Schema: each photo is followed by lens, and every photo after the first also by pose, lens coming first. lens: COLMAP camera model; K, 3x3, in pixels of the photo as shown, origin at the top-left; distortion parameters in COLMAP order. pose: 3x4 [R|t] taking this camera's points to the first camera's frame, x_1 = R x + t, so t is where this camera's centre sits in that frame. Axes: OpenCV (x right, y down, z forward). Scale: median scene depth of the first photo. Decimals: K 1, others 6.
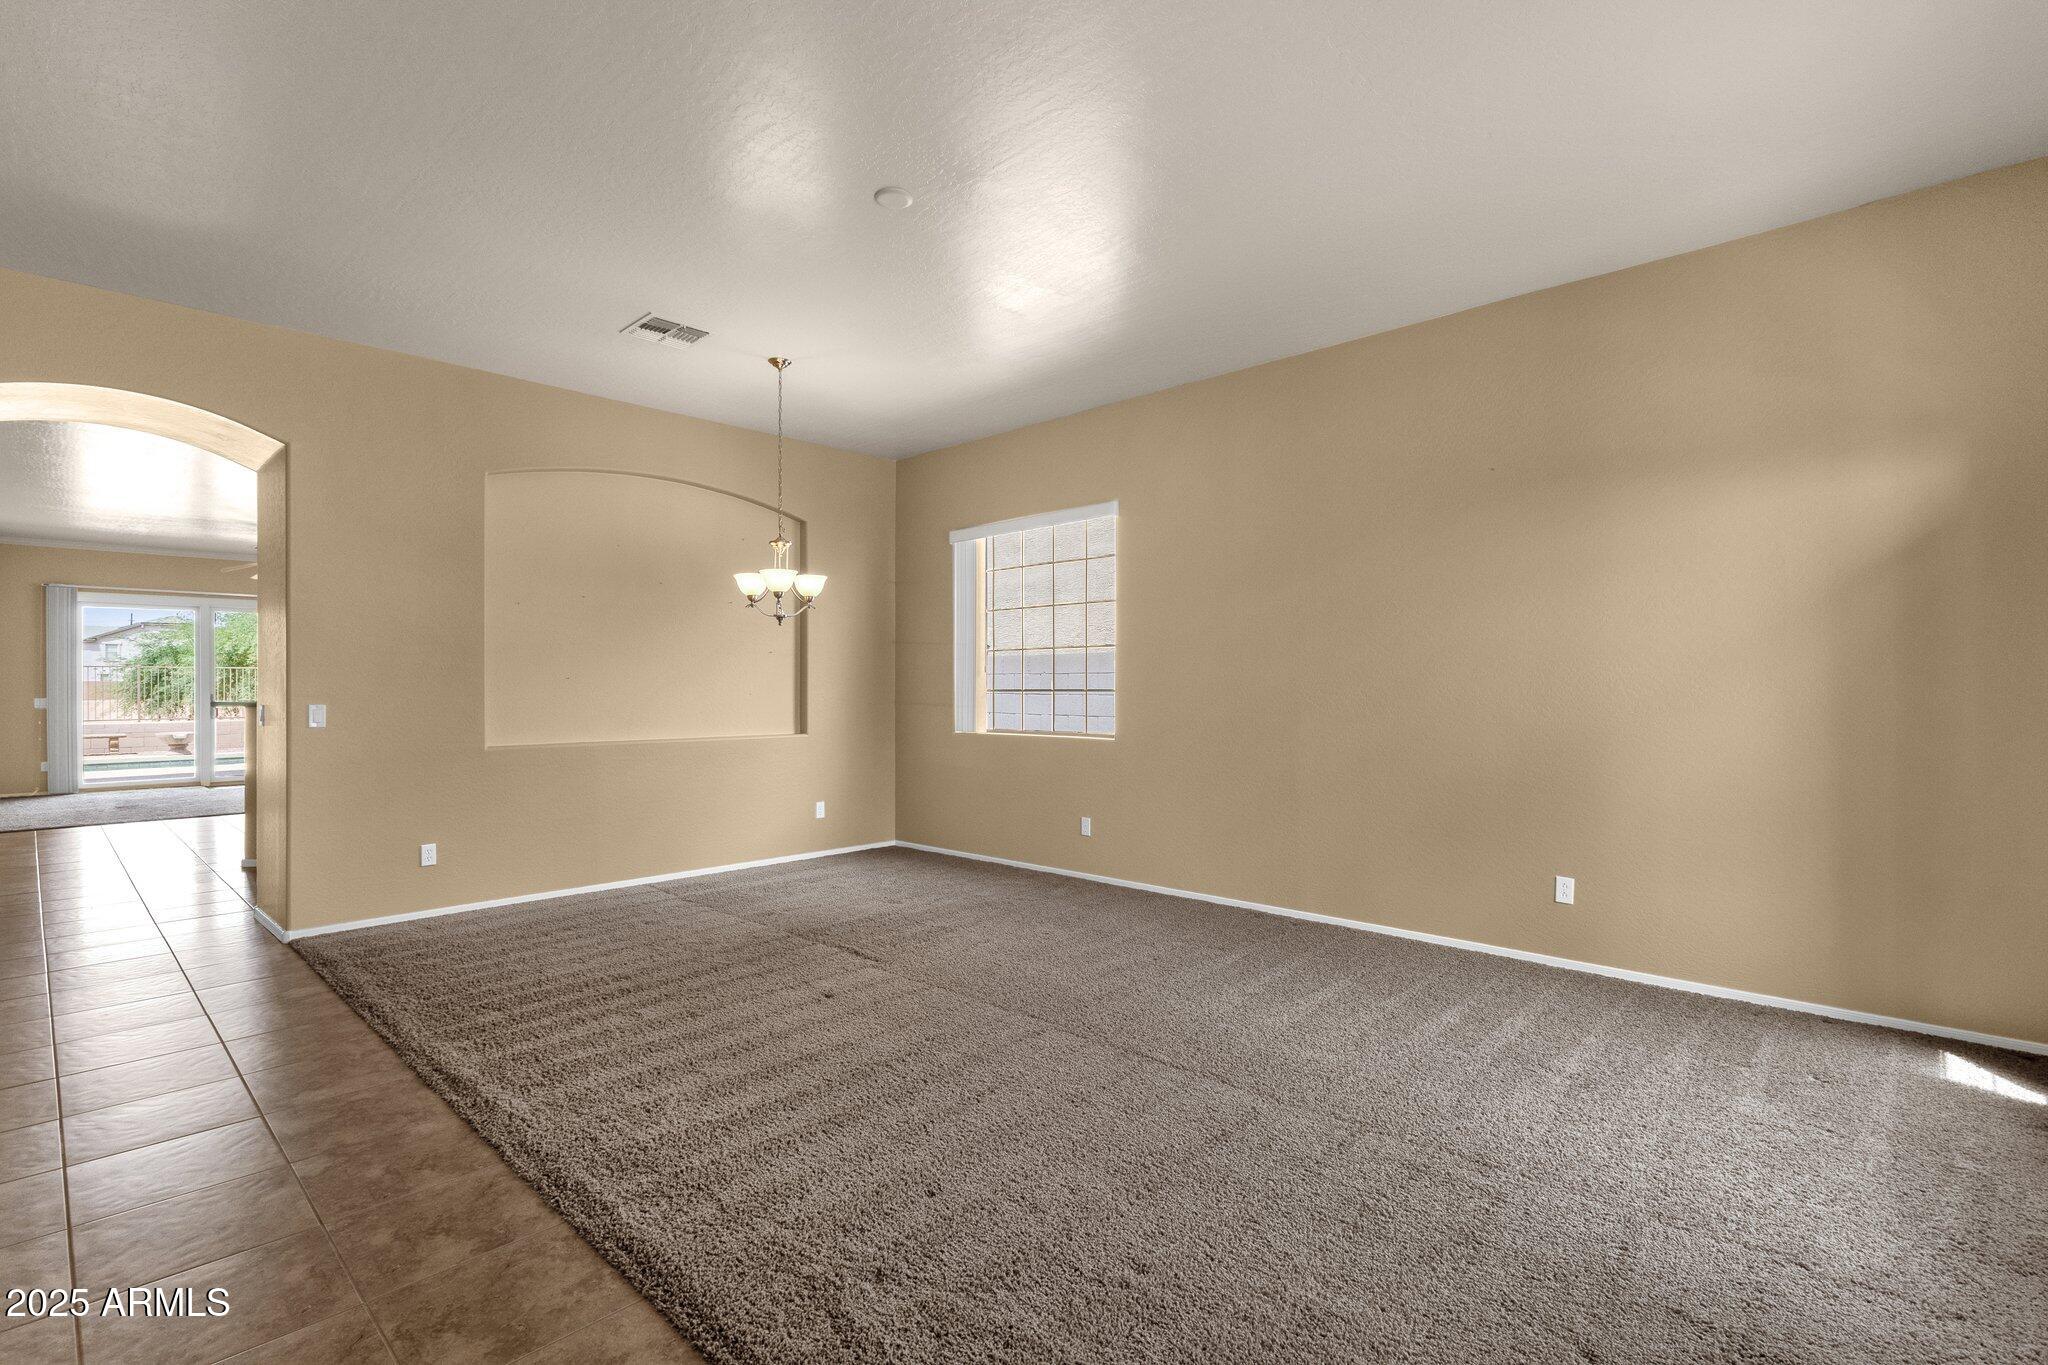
lens RADIAL K [[954.3, 0, 1014.8], [0, 954.3, 679.4], [0, 0, 1]] dist [0.005854, 0.000651]
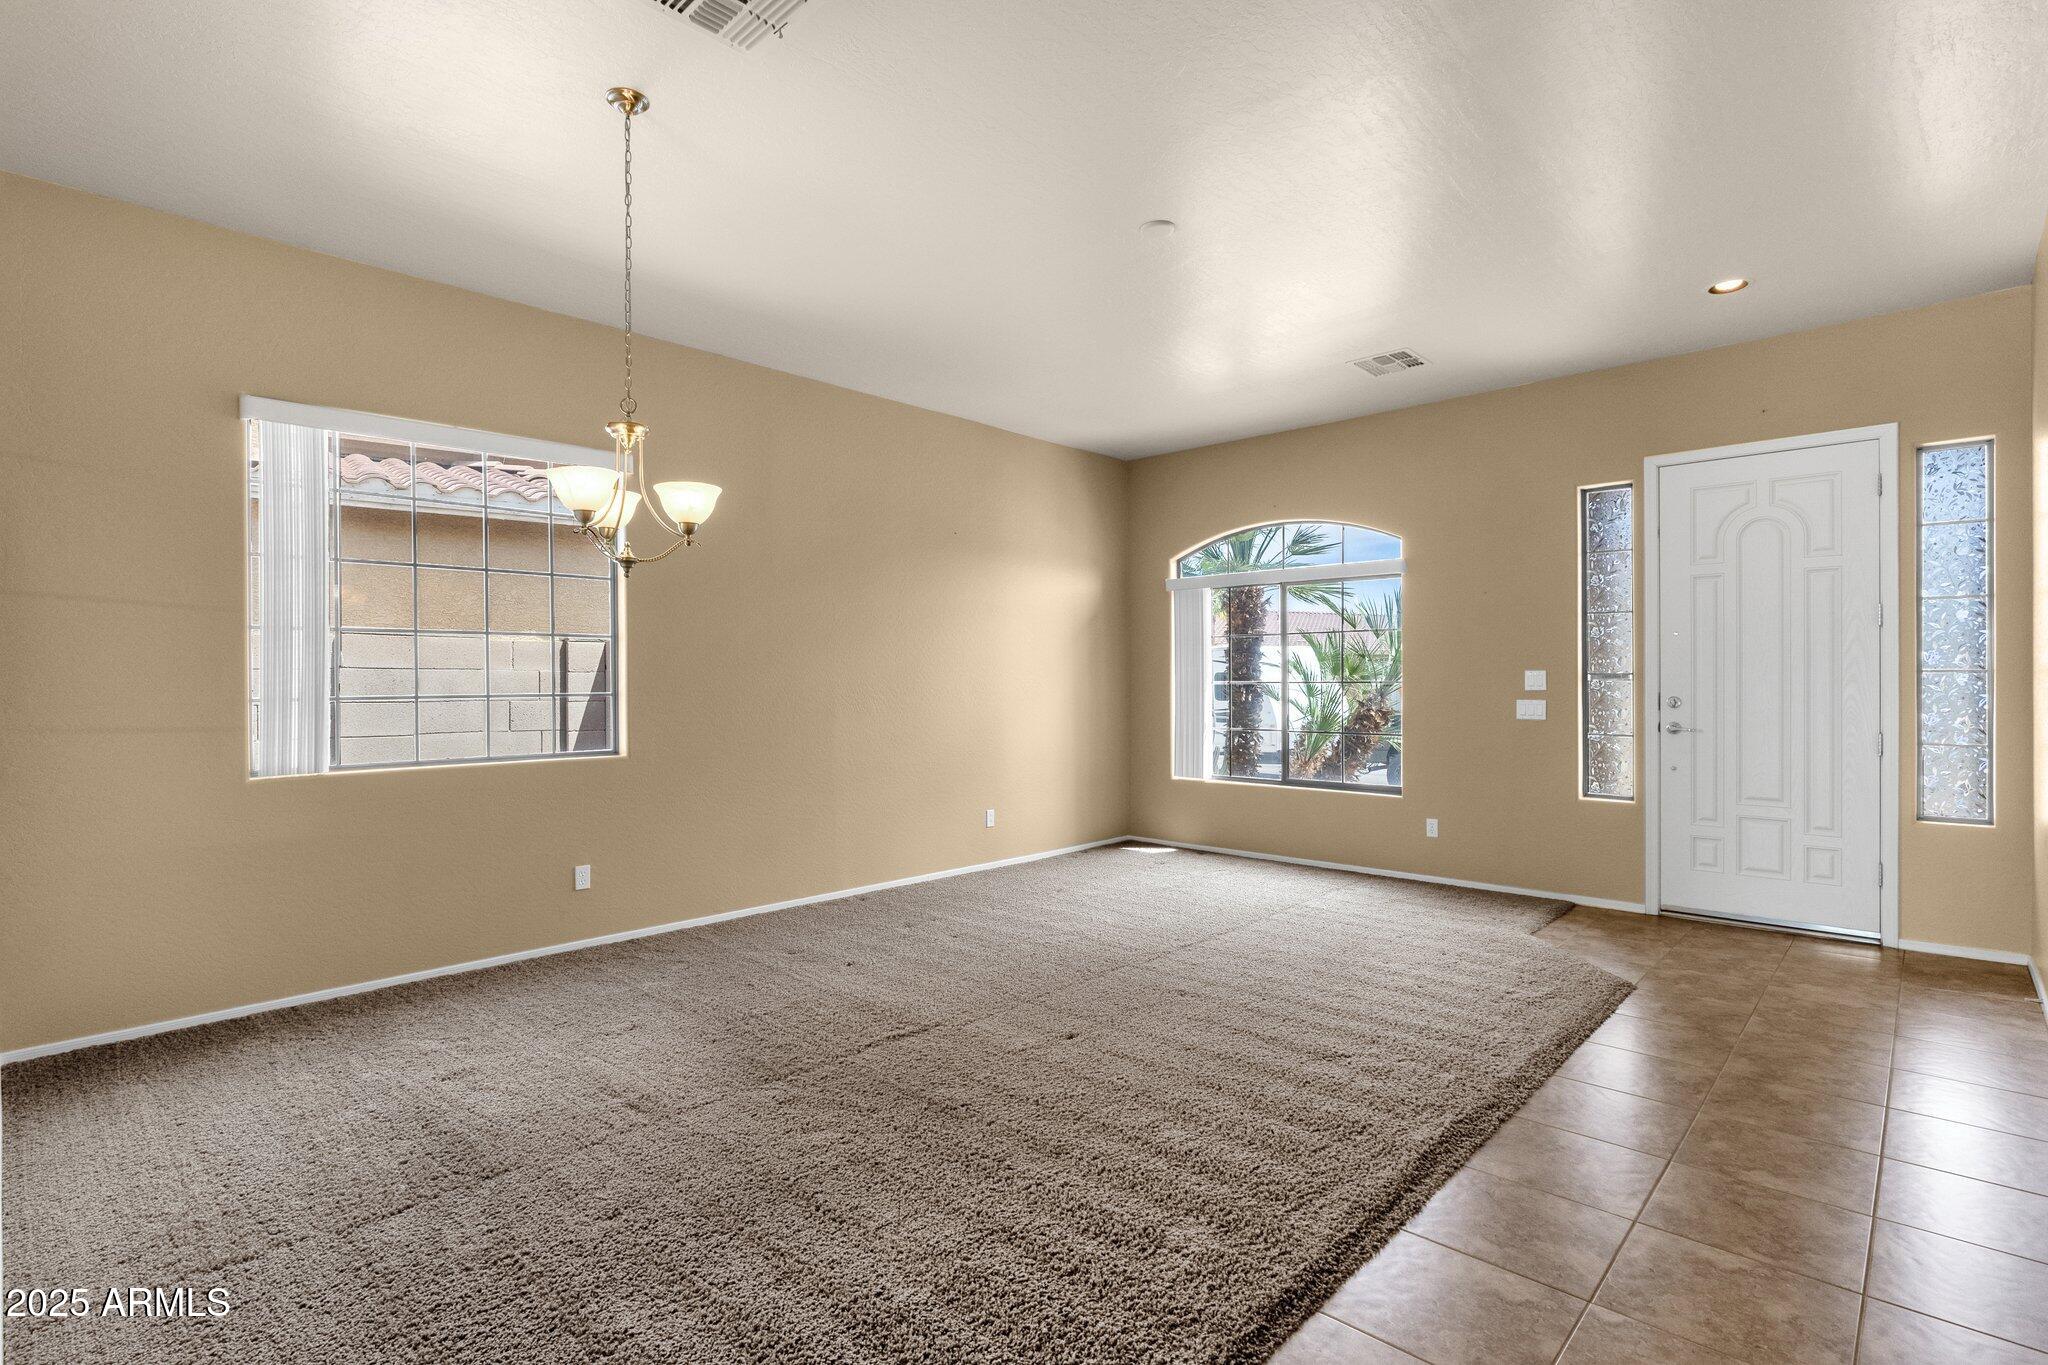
lens RADIAL K [[980.6, 0, 1024.7], [0, 980.6, 679.9], [0, 0, 1]] dist [-0.001968, 0.000675]
pose [[-0.013180, 0.001869, 0.999911, -0.620874], [0.000941, 0.999998, -0.001856, 0.000885], [-0.999913, 0.000917, -0.013182, 0.589903]]
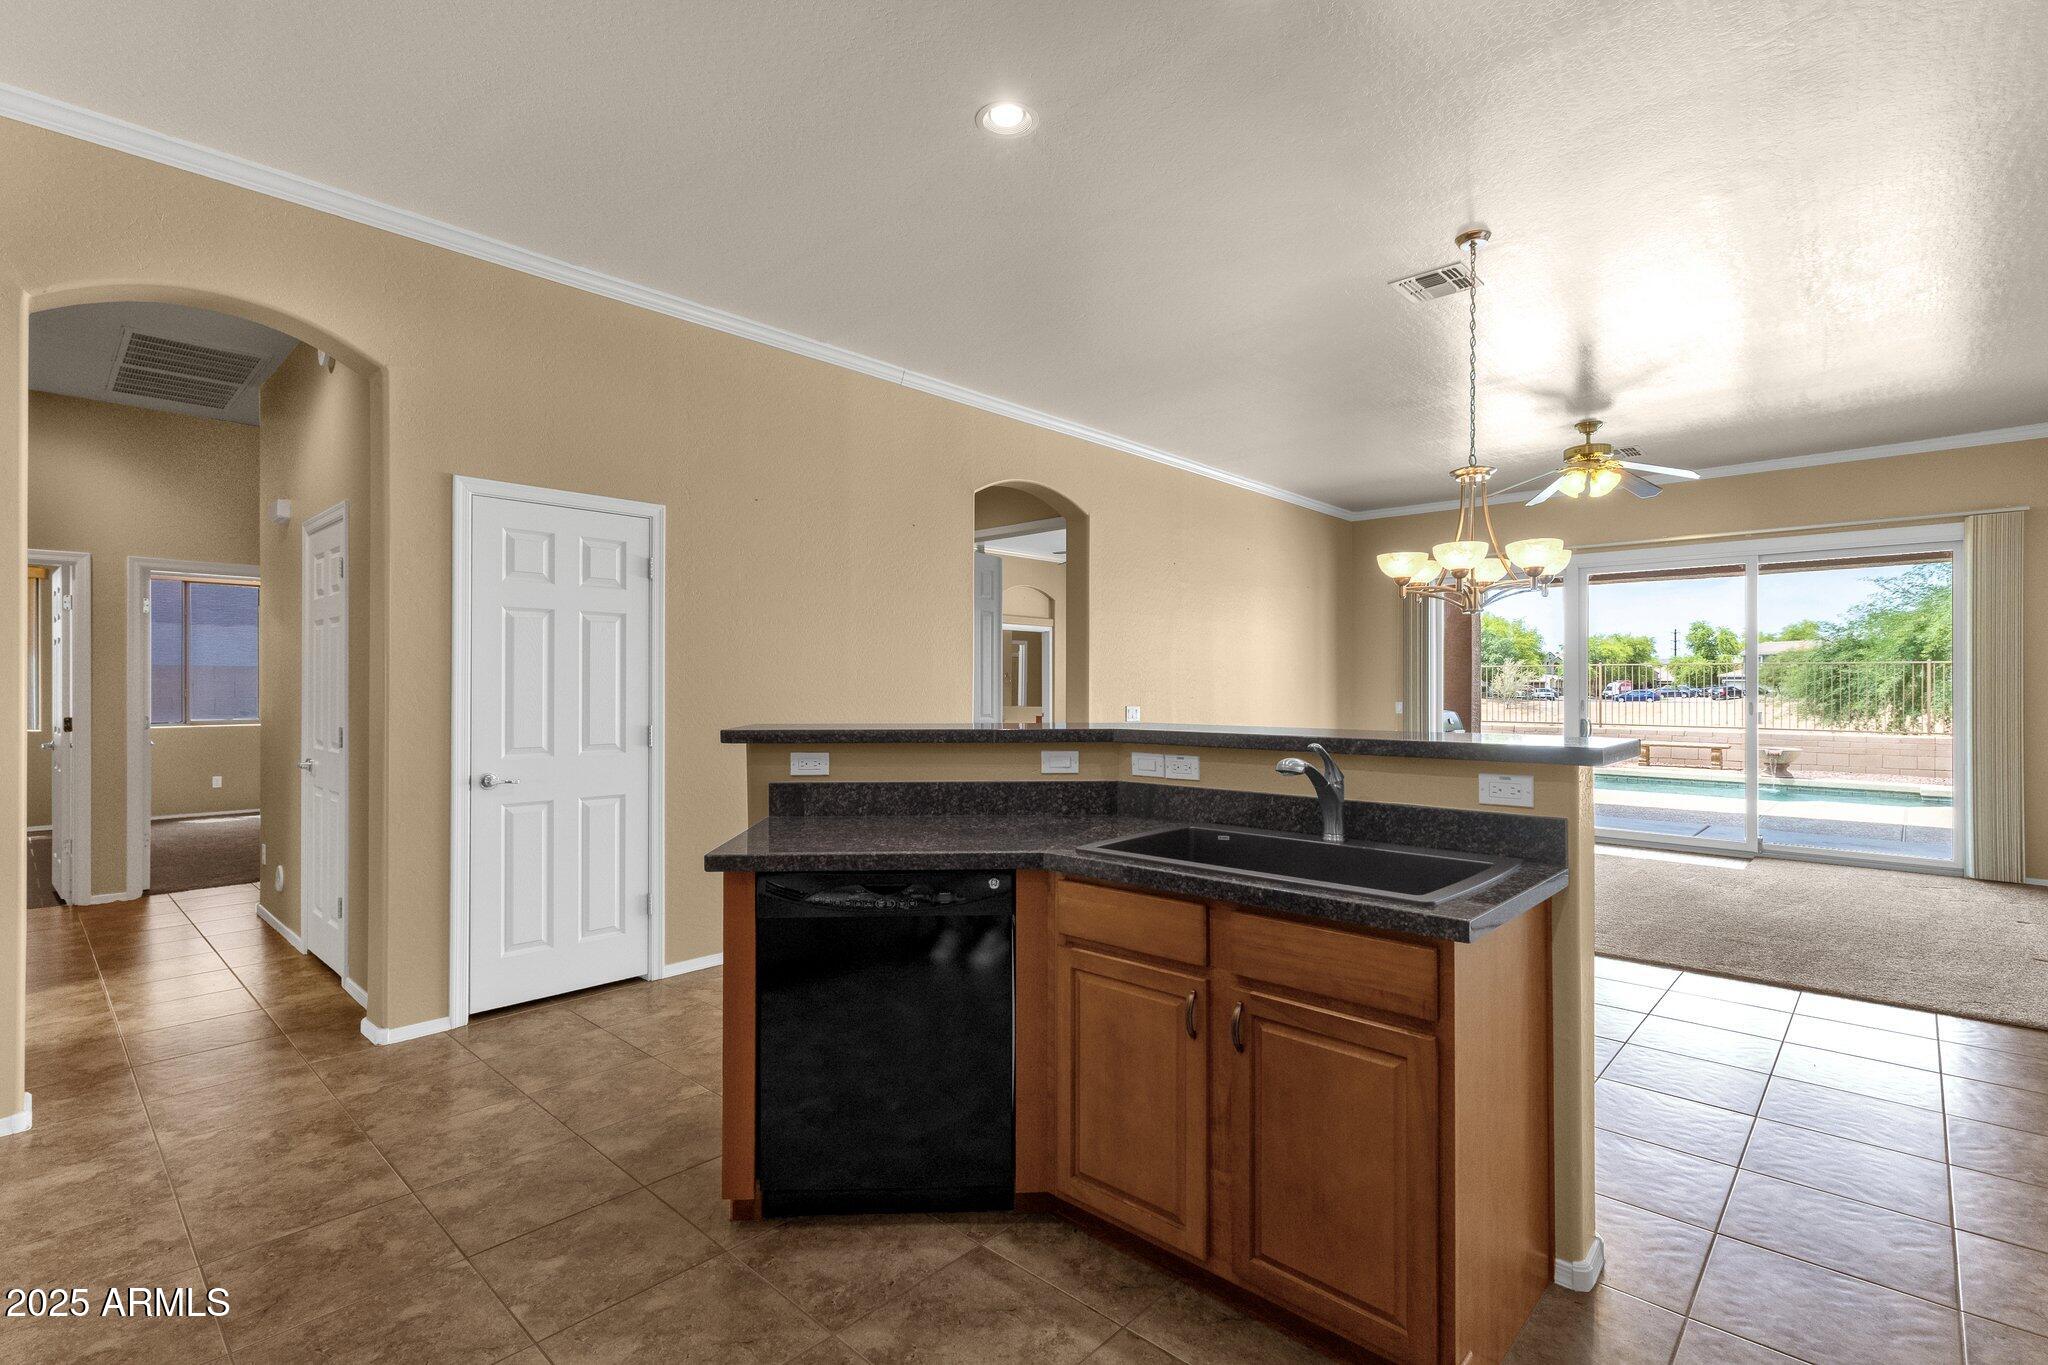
lens RADIAL K [[951.2, 0, 1024.0], [0, 951.2, 682.5], [0, 0, 1]] dist [0.005546, -0.000157]
pose [[0.023251, 0.000347, -0.999730, -0.342383], [0.003361, 0.999994, 0.000425, 0.000622], [0.999724, -0.003370, 0.023249, 1.086833]]
